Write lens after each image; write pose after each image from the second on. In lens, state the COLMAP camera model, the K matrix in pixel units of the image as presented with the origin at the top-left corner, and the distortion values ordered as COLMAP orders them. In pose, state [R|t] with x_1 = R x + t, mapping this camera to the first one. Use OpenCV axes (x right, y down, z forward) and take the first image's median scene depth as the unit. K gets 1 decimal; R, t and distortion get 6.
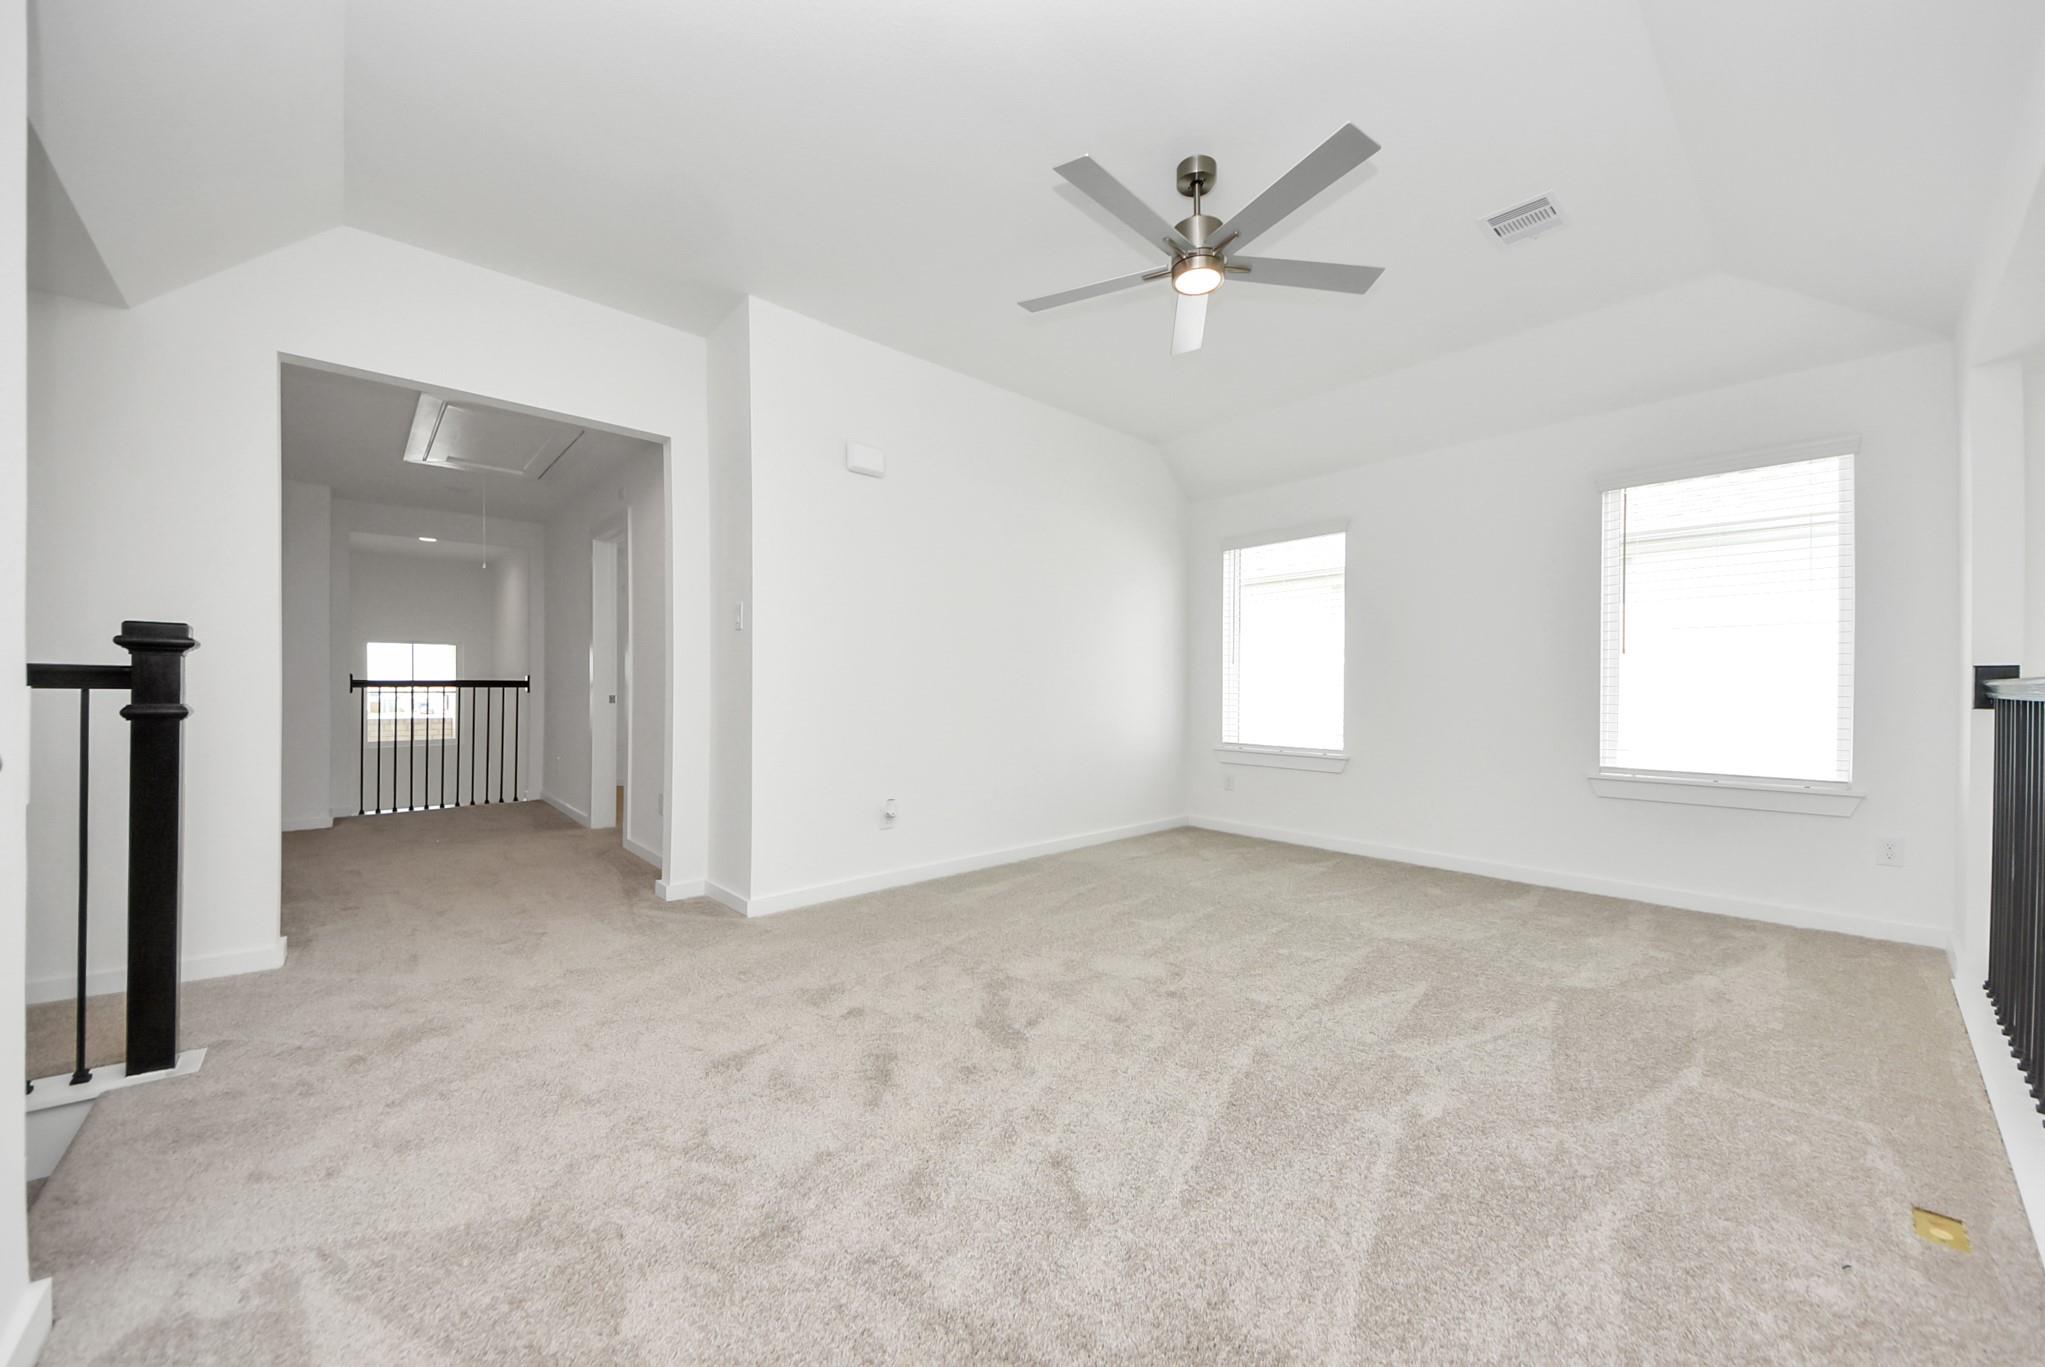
lens RADIAL K [[732.5, 0, 1014.1], [0, 732.5, 688.5], [0, 0, 1]] dist [0.003785, -0.000085]
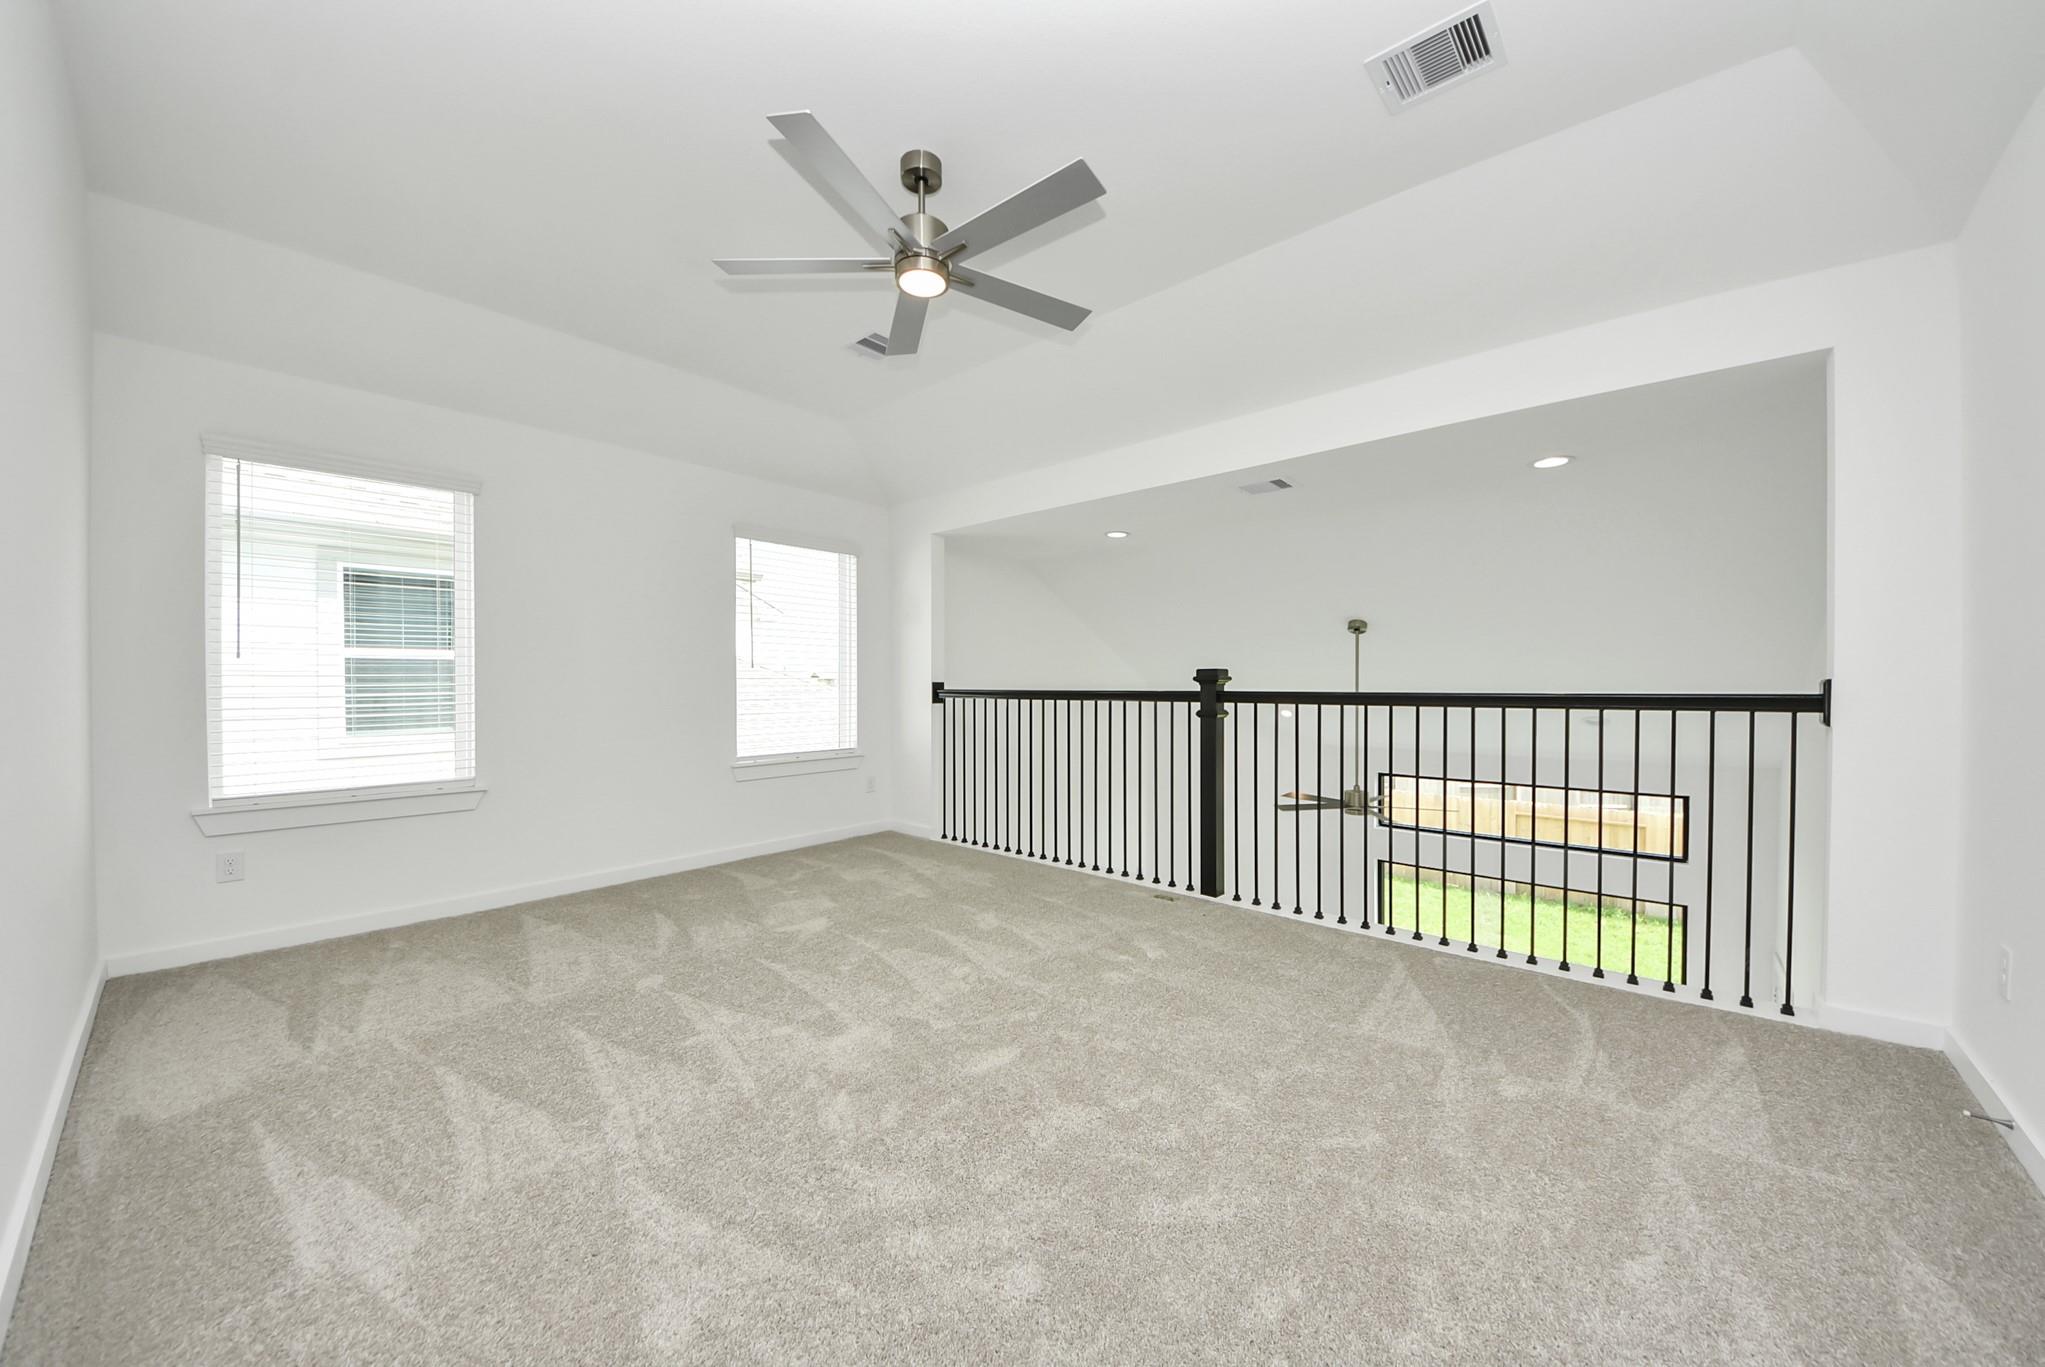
lens RADIAL K [[732.5, 0, 1011.5], [0, 732.5, 692.0], [0, 0, 1]] dist [0.003785, -0.000085]
pose [[-0.120785, -0.011129, 0.992616, -0.554593], [0.003401, 0.999927, 0.011625, -0.020275], [-0.992673, 0.004780, -0.120738, 0.778588]]
